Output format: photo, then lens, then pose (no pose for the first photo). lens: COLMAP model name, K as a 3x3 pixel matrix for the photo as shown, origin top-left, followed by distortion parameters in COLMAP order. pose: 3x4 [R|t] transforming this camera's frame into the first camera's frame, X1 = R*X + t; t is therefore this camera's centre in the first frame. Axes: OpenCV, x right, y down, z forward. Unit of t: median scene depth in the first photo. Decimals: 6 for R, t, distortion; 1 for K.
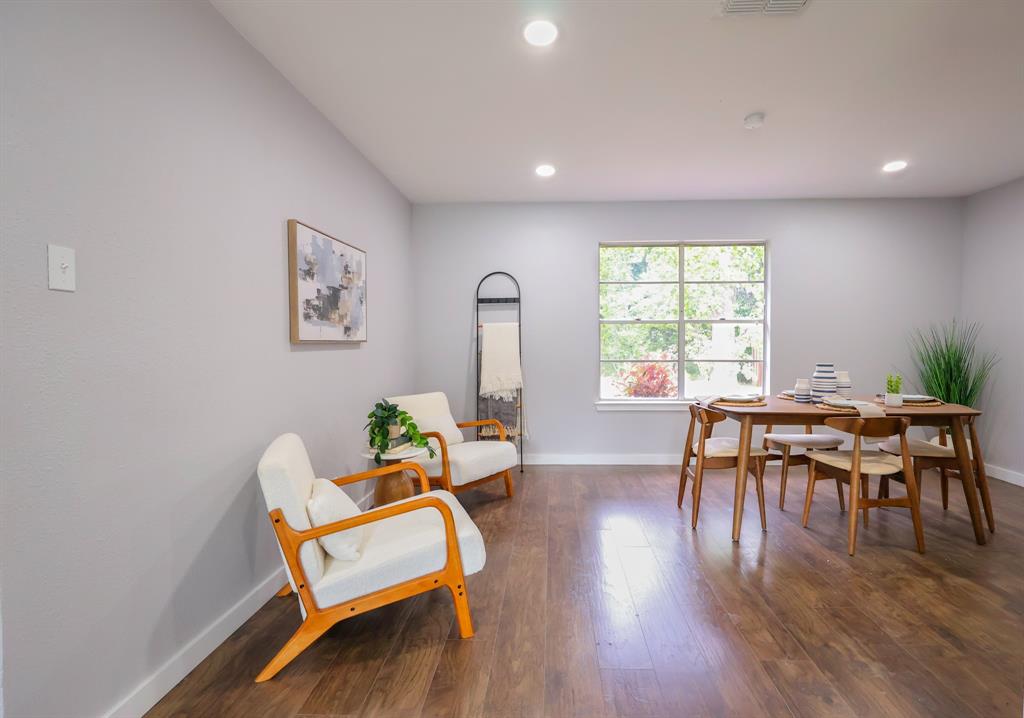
lens RADIAL K [[511.0, 0, 547.7], [0, 511.0, 352.7], [0, 0, 1]] dist [-0.002679, 0.000672]
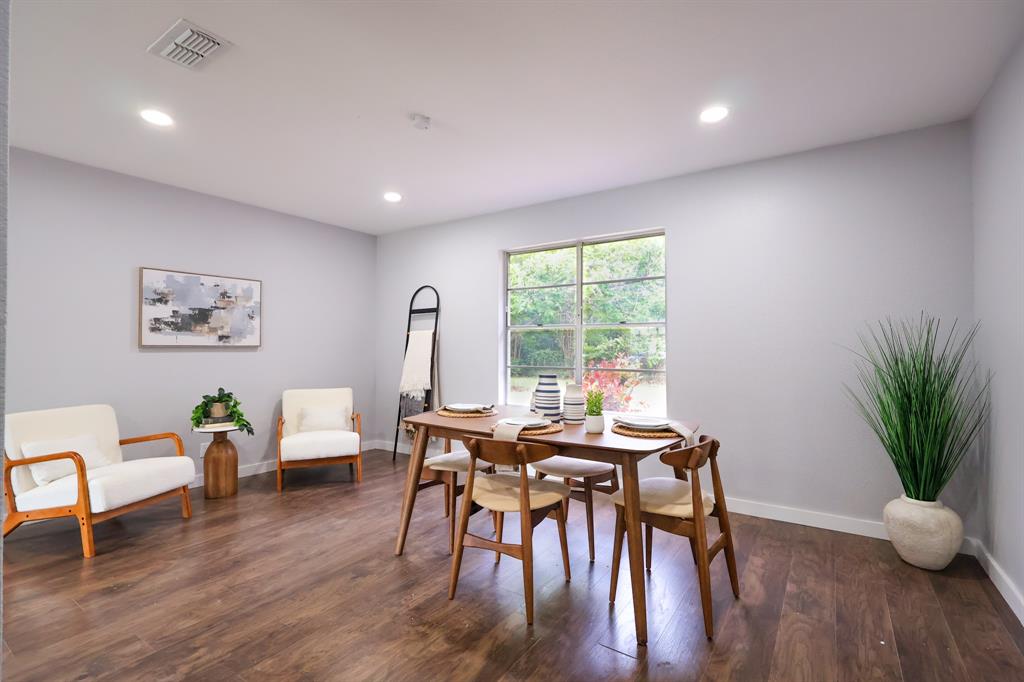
lens RADIAL K [[486.2, 0, 524.3], [0, 486.2, 333.3], [0, 0, 1]] dist [0.002236, 0.000023]
pose [[0.839325, -0.010856, -0.543522, 1.048340], [-0.016874, 0.998799, -0.046007, -0.009785], [0.543368, 0.047786, 0.838133, 0.333056]]
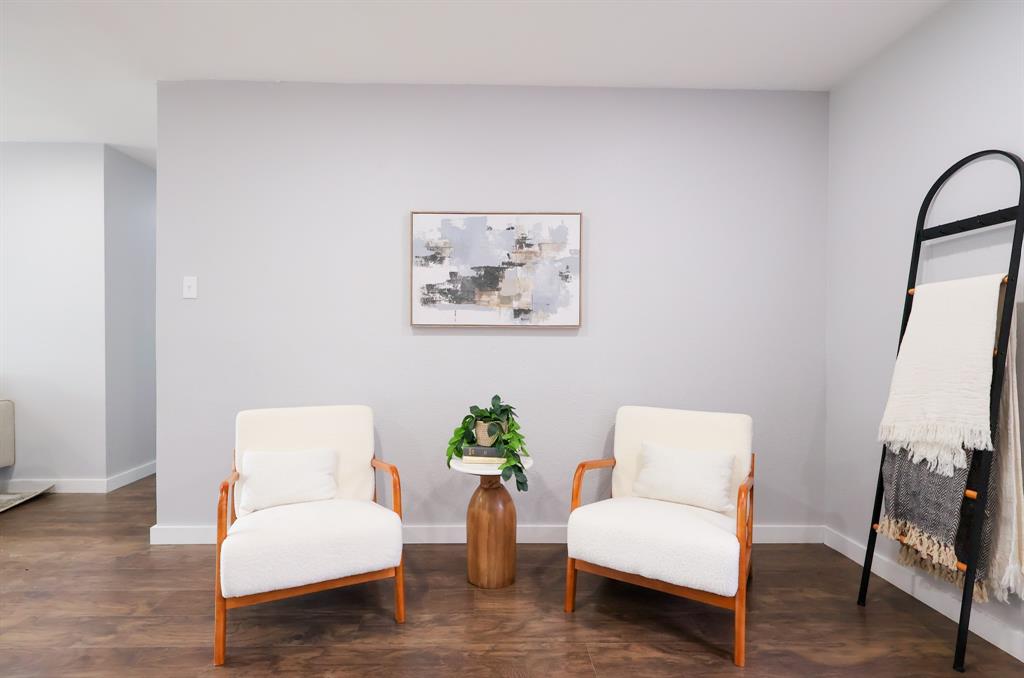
lens RADIAL K [[486.2, 0, 495.6], [0, 486.2, 345.8], [0, 0, 1]] dist [0.002236, 0.000023]
pose [[0.025361, 0.021217, -0.999453, 0.437913], [-0.028601, 0.999381, 0.020490, -0.004399], [0.999269, 0.028066, 0.025952, 0.953638]]
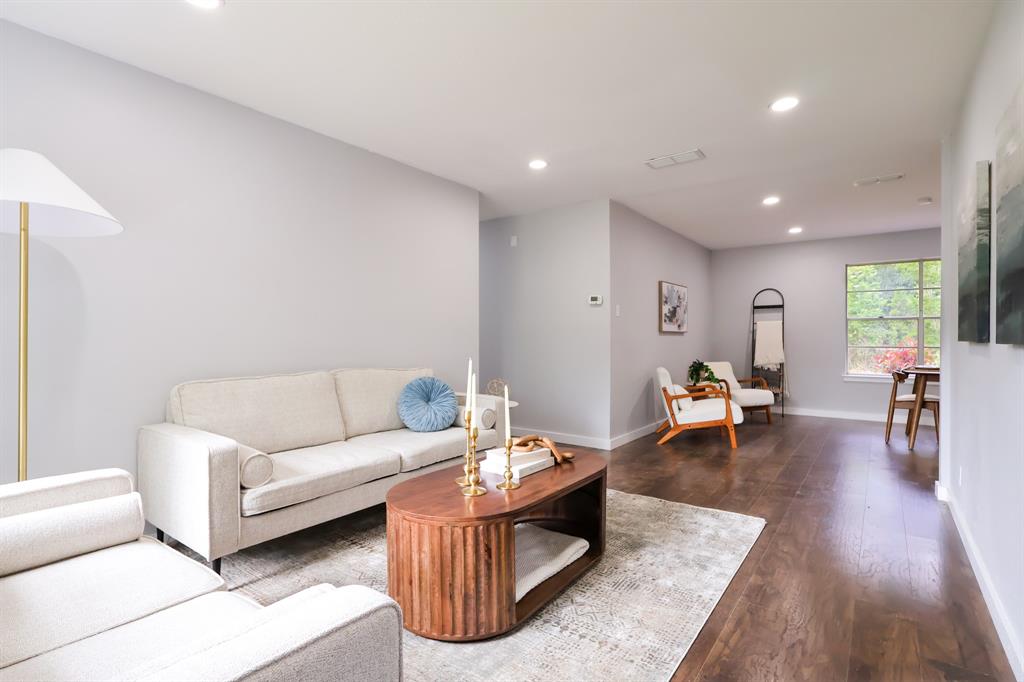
lens RADIAL K [[486.2, 0, 509.4], [0, 486.2, 345.0], [0, 0, 1]] dist [0.002236, 0.000023]
pose [[0.801647, 0.008987, -0.597730, 0.248732], [-0.015378, 0.999866, -0.005591, 0.054424], [0.597599, 0.013674, 0.801678, -1.038985]]
